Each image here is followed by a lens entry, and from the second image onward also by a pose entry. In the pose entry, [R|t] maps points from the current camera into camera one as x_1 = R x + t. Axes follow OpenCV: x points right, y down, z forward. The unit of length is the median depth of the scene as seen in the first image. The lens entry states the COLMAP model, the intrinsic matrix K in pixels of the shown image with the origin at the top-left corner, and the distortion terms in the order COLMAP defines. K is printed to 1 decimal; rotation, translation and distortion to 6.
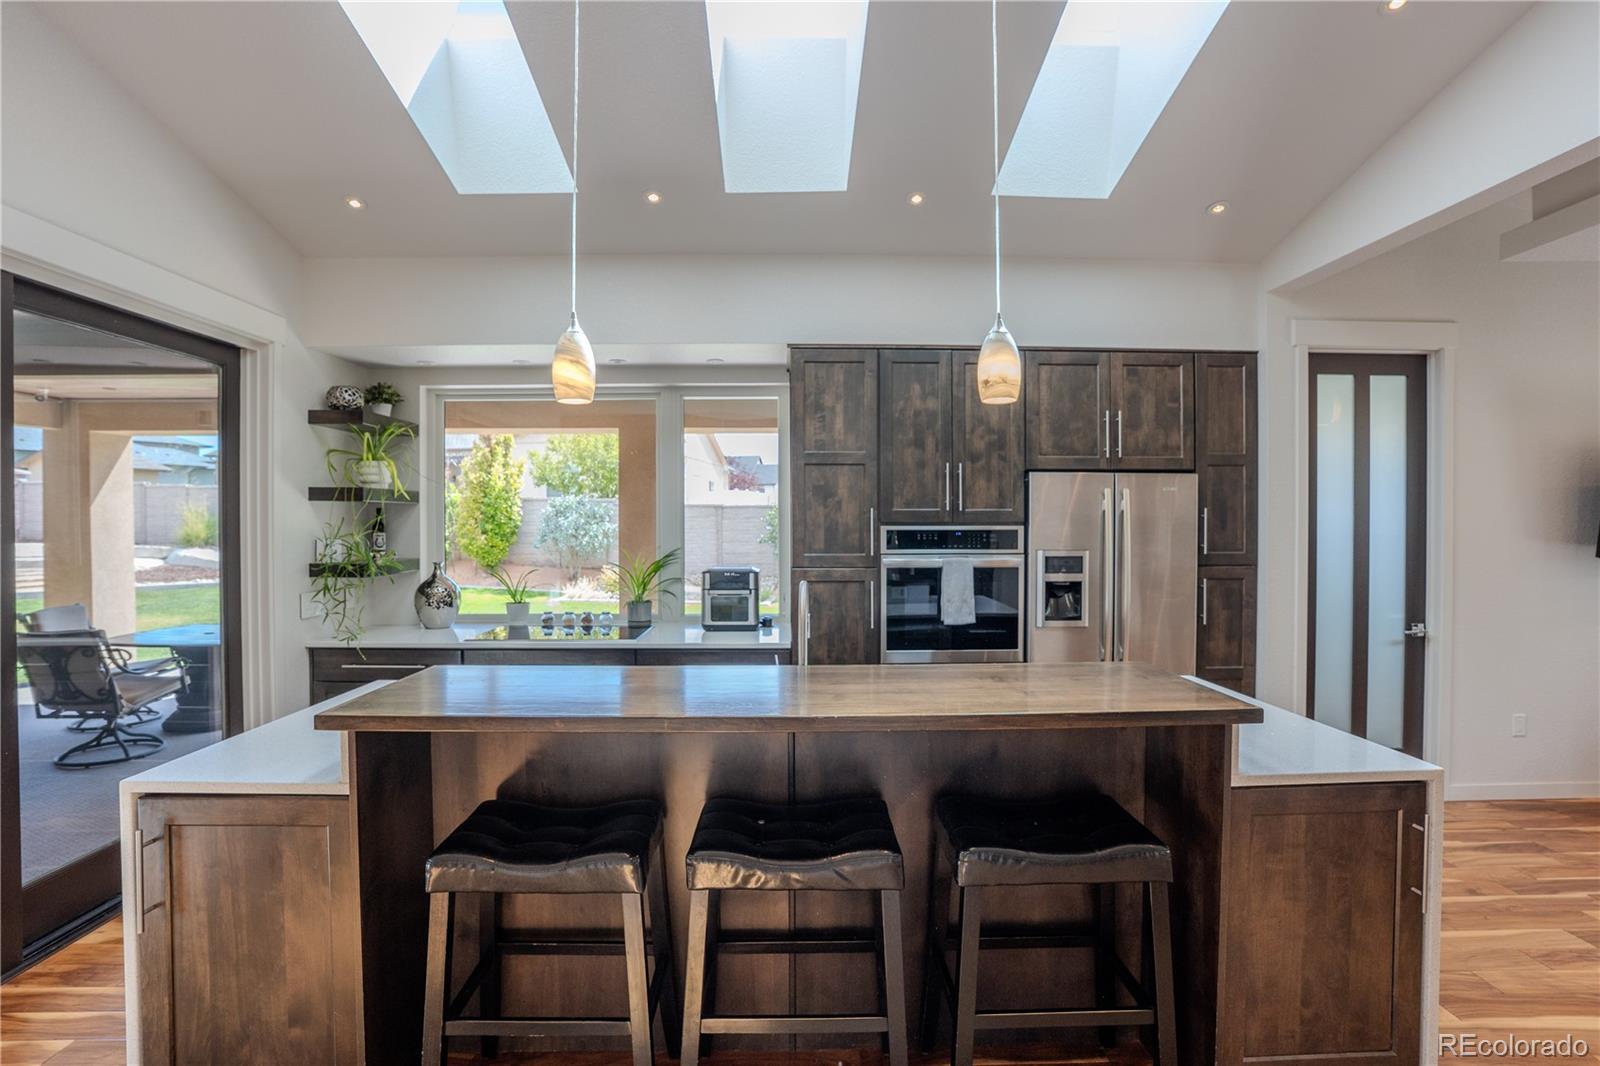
lens RADIAL K [[772.4, 0, 800.0], [0, 772.4, 533.0], [0, 0, 1]] dist [-0.031971, 0.000057]
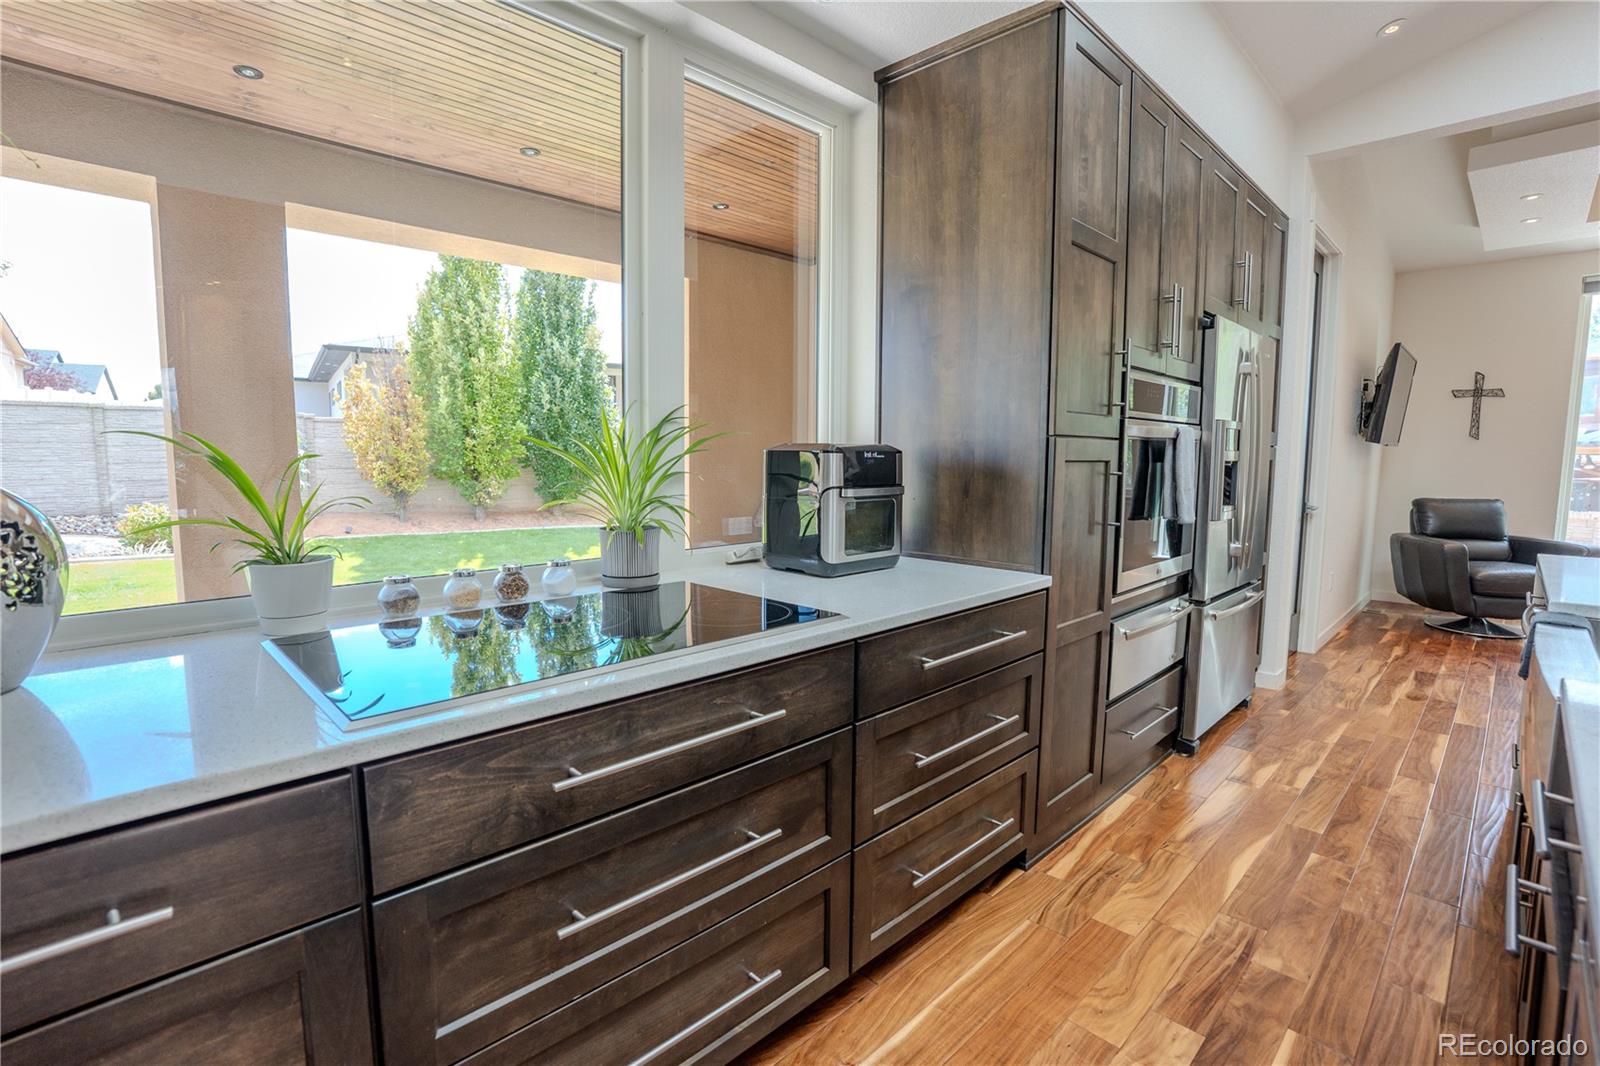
lens RADIAL K [[759.8, 0, 800.0], [0, 759.8, 533.0], [0, 0, 1]] dist [-0.049363, 0.000059]
pose [[0.728539, -0.067130, 0.681707, -0.490510], [-0.002863, 0.994879, 0.101030, 0.059422], [-0.684999, -0.075556, 0.724616, 0.737424]]
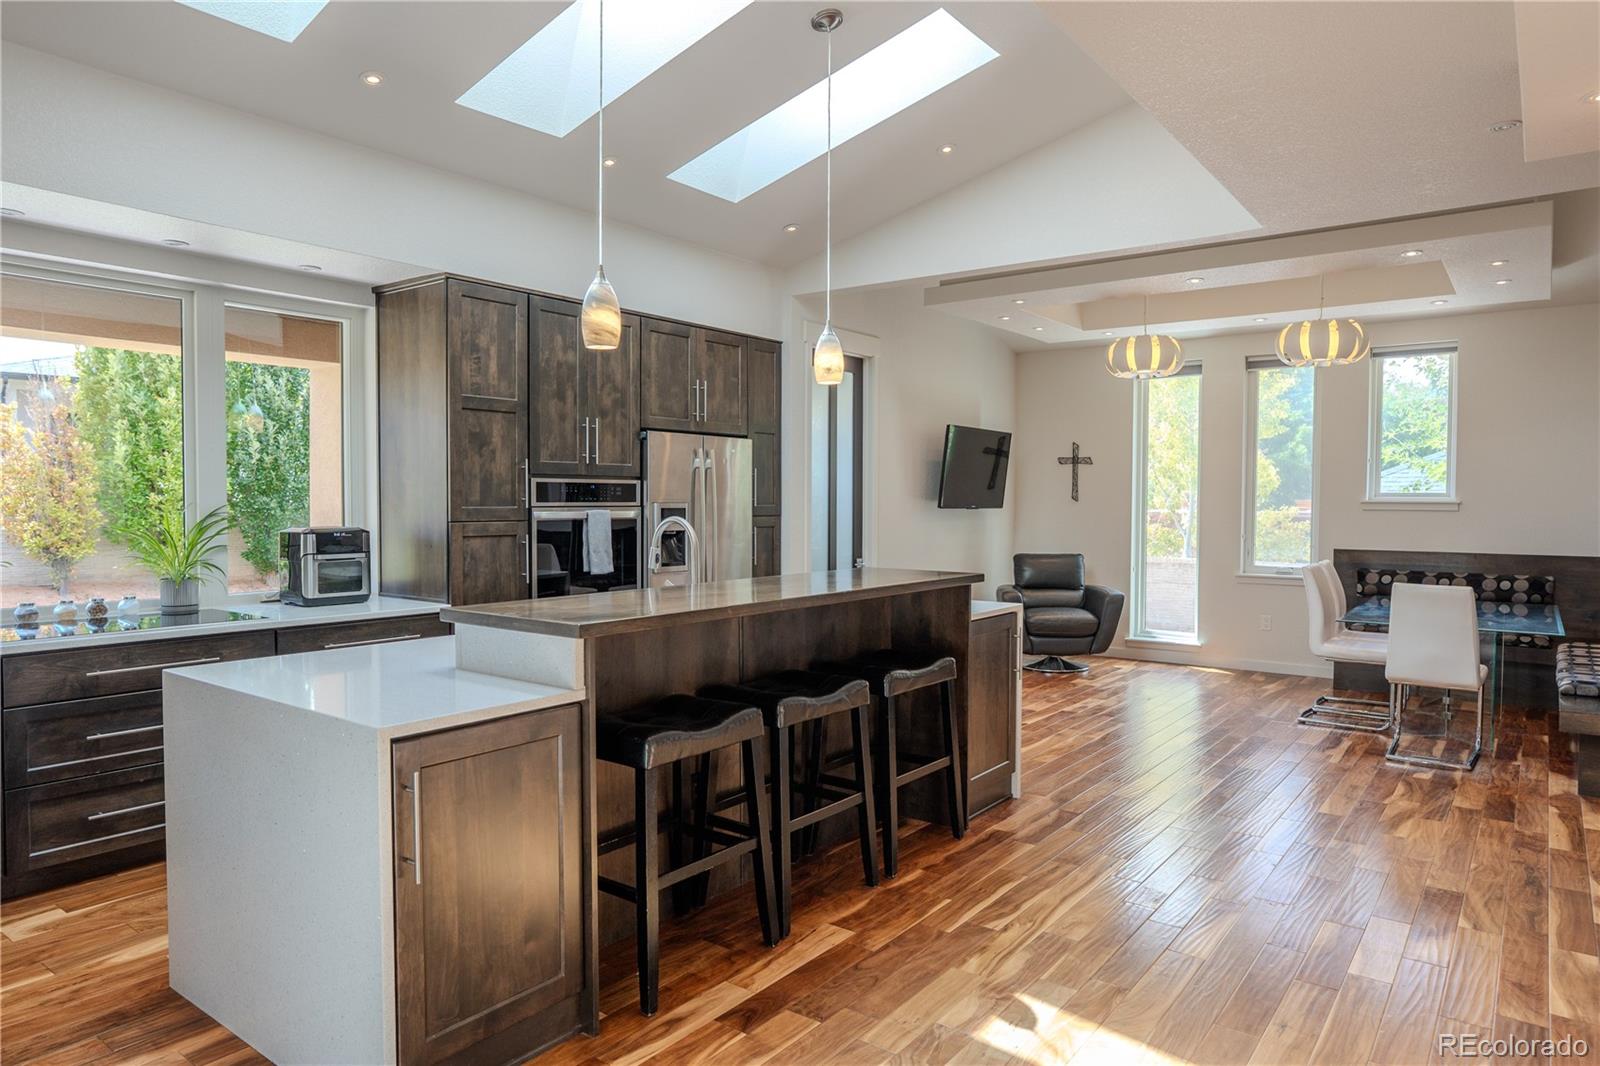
lens RADIAL K [[1025.2, 0, 800.0], [0, 1025.2, 533.0], [0, 0, 1]] dist [-0.000260, -0.000738]
pose [[0.634426, -0.022071, 0.772668, -0.676891], [0.001376, 0.999623, 0.027423, 0.025259], [-0.772982, -0.016335, 0.634218, -0.078812]]
